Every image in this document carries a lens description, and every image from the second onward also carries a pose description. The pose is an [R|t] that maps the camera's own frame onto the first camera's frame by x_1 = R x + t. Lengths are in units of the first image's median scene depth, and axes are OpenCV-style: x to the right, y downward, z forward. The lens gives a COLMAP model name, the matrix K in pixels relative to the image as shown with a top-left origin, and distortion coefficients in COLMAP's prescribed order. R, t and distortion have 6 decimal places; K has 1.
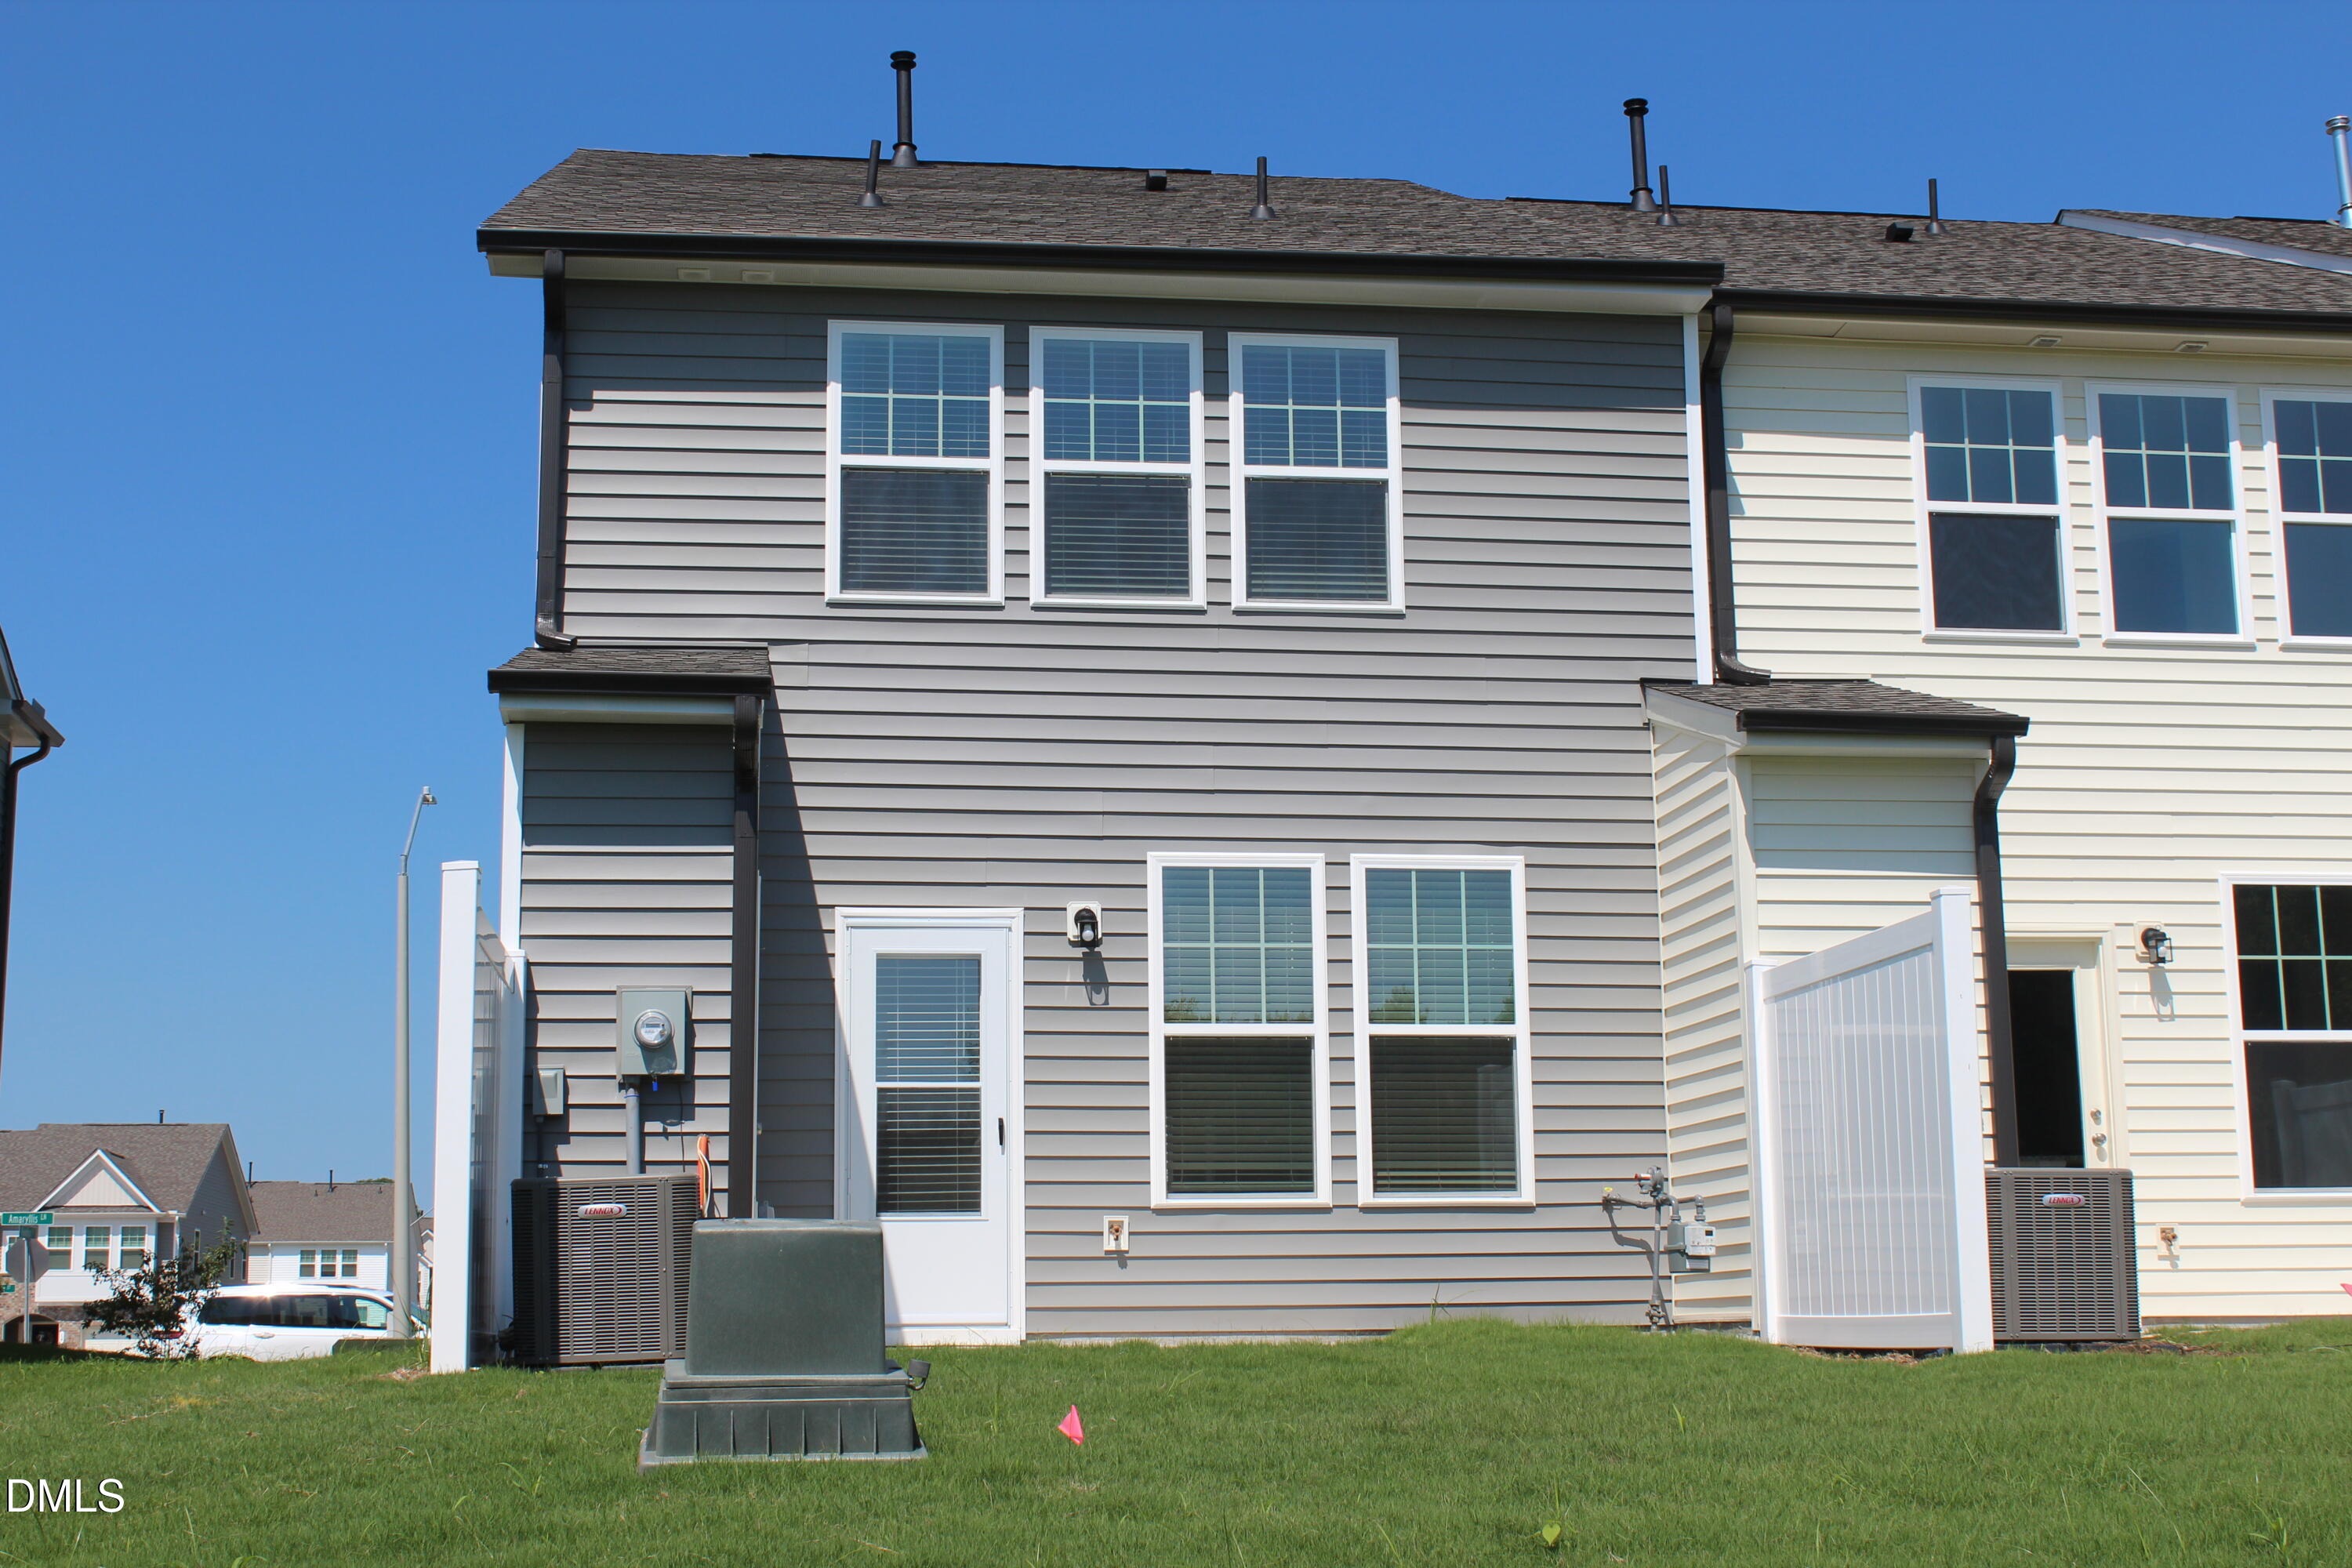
lens RADIAL K [[3340.3, 0, 1176.0], [0, 3340.3, 784.0], [0, 0, 1]] dist [-0.052643, -0.046379]
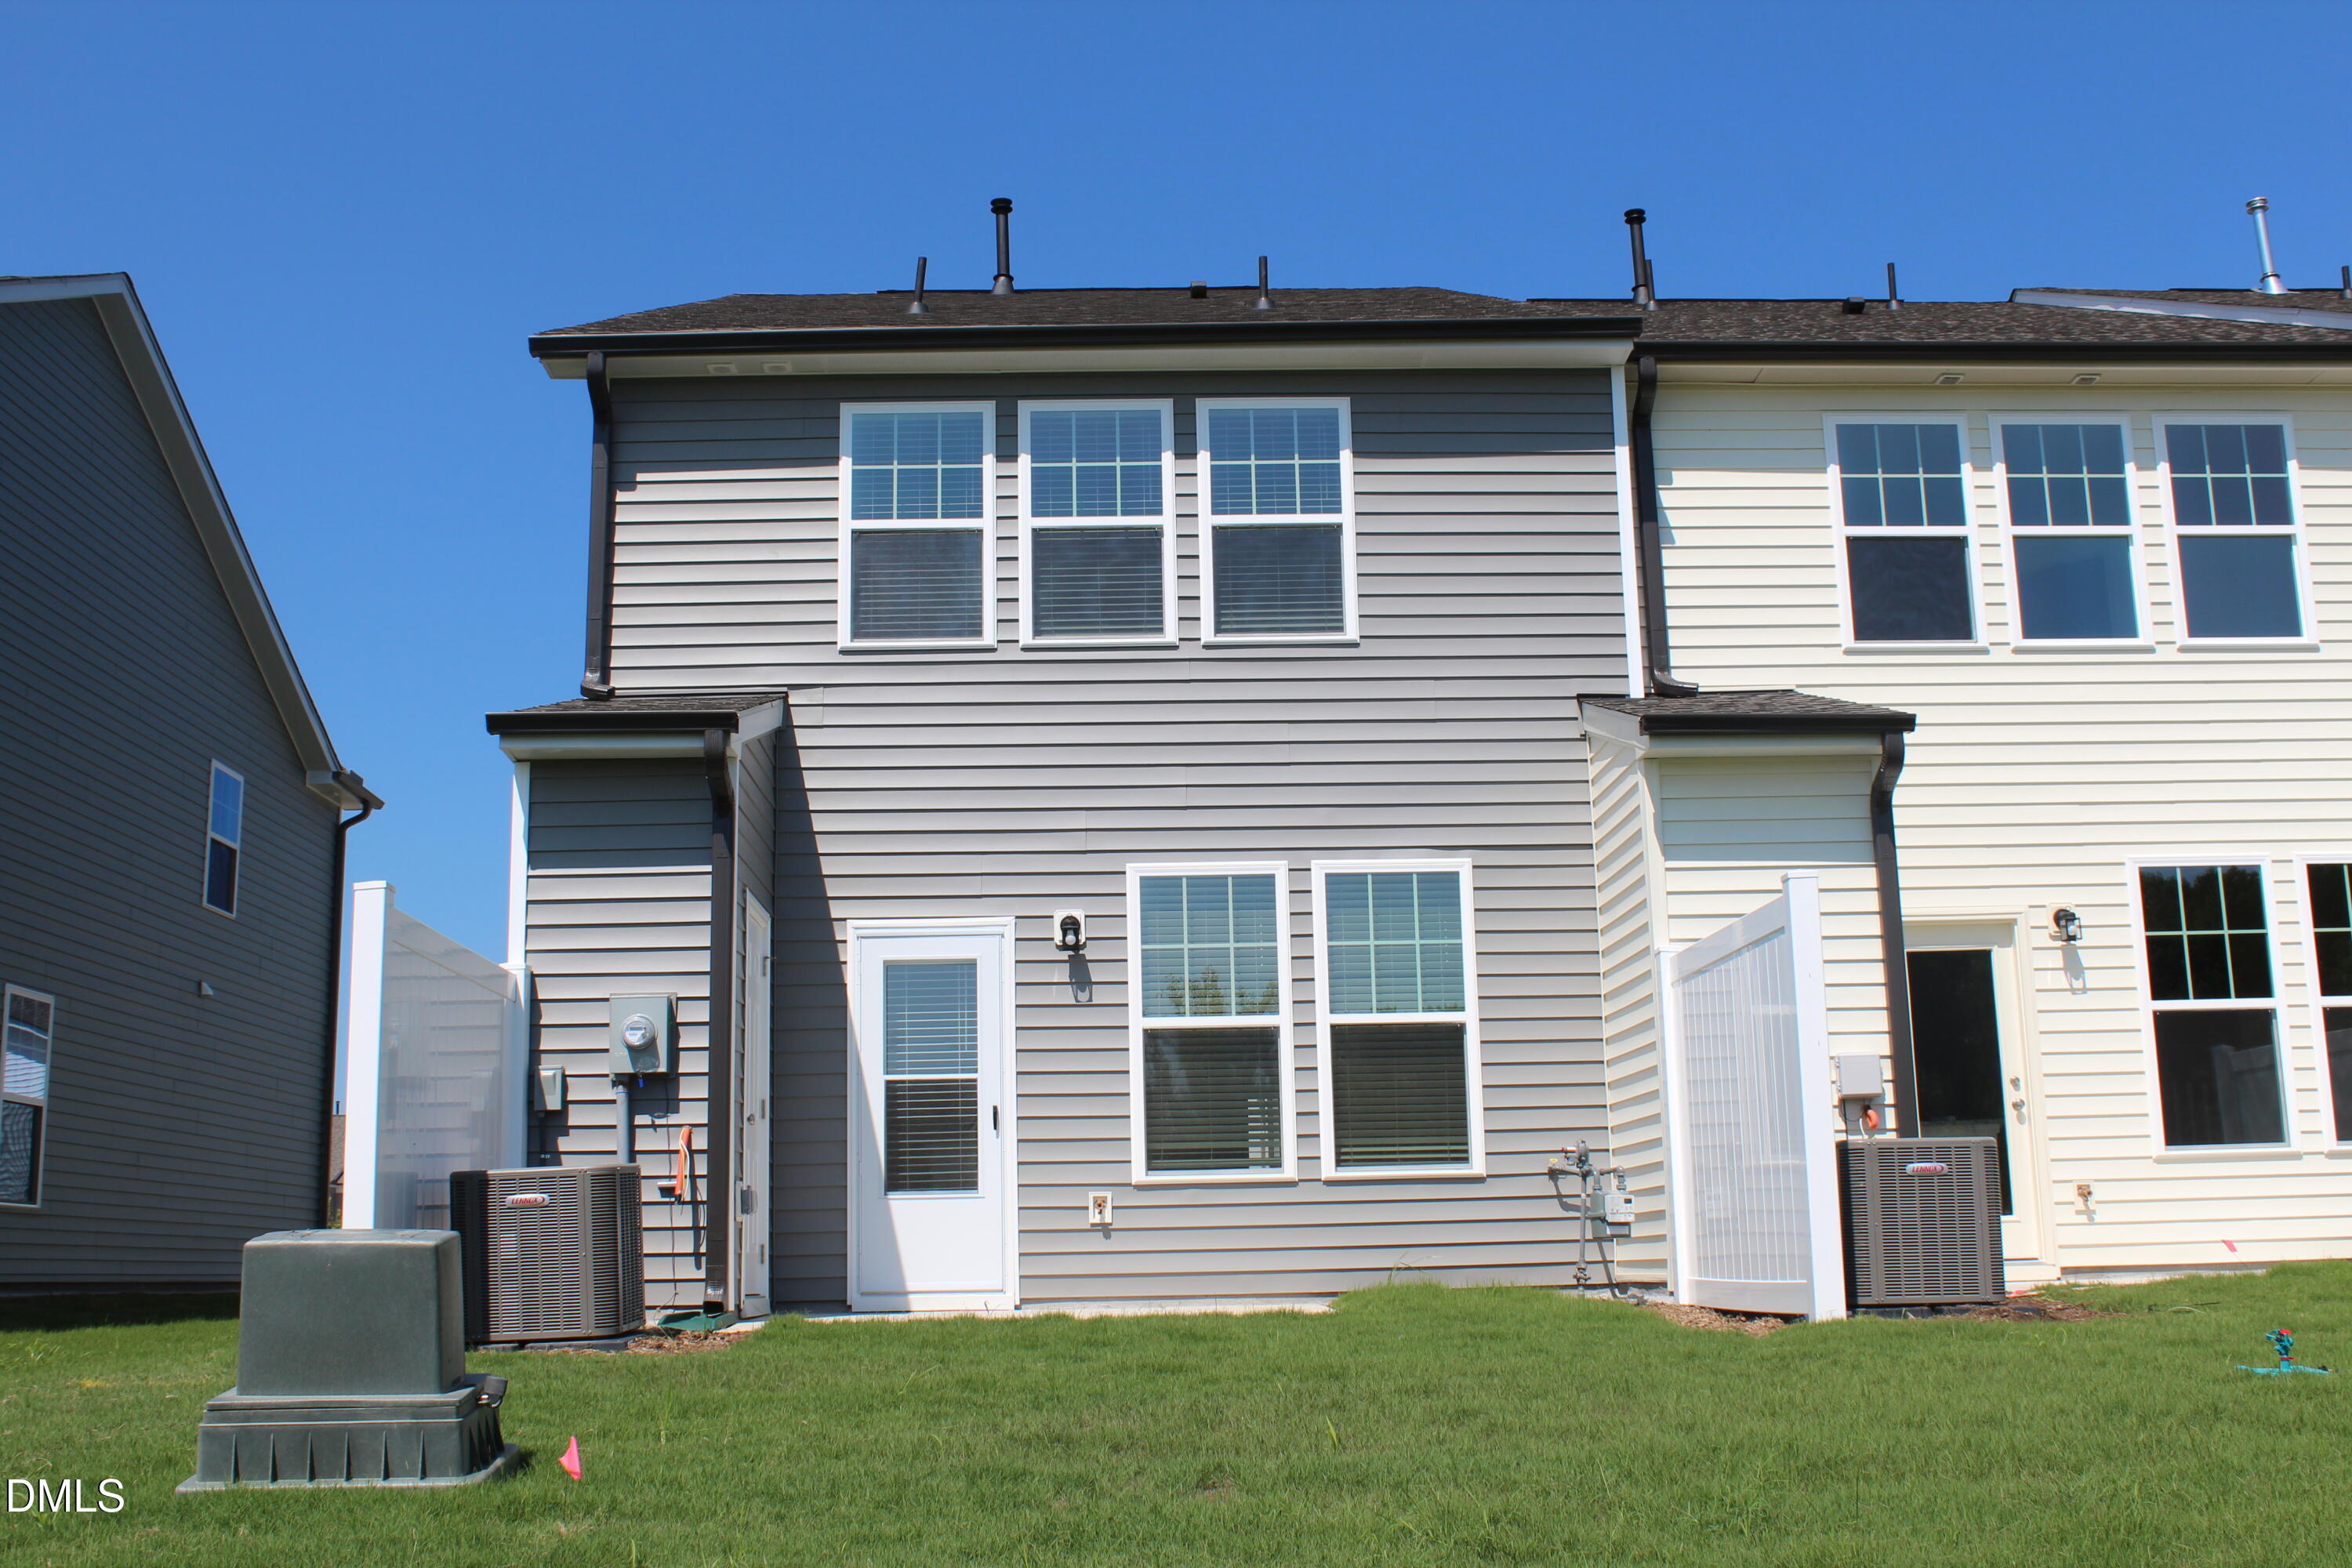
lens RADIAL K [[2580.6, 0, 1176.0], [0, 2580.6, 784.0], [0, 0, 1]] dist [-0.115310, 0.044535]
pose [[0.993779, -0.030424, -0.107137, 0.100067], [0.028433, 0.999394, -0.020066, 0.011425], [0.107682, 0.016895, 0.994042, 0.145918]]
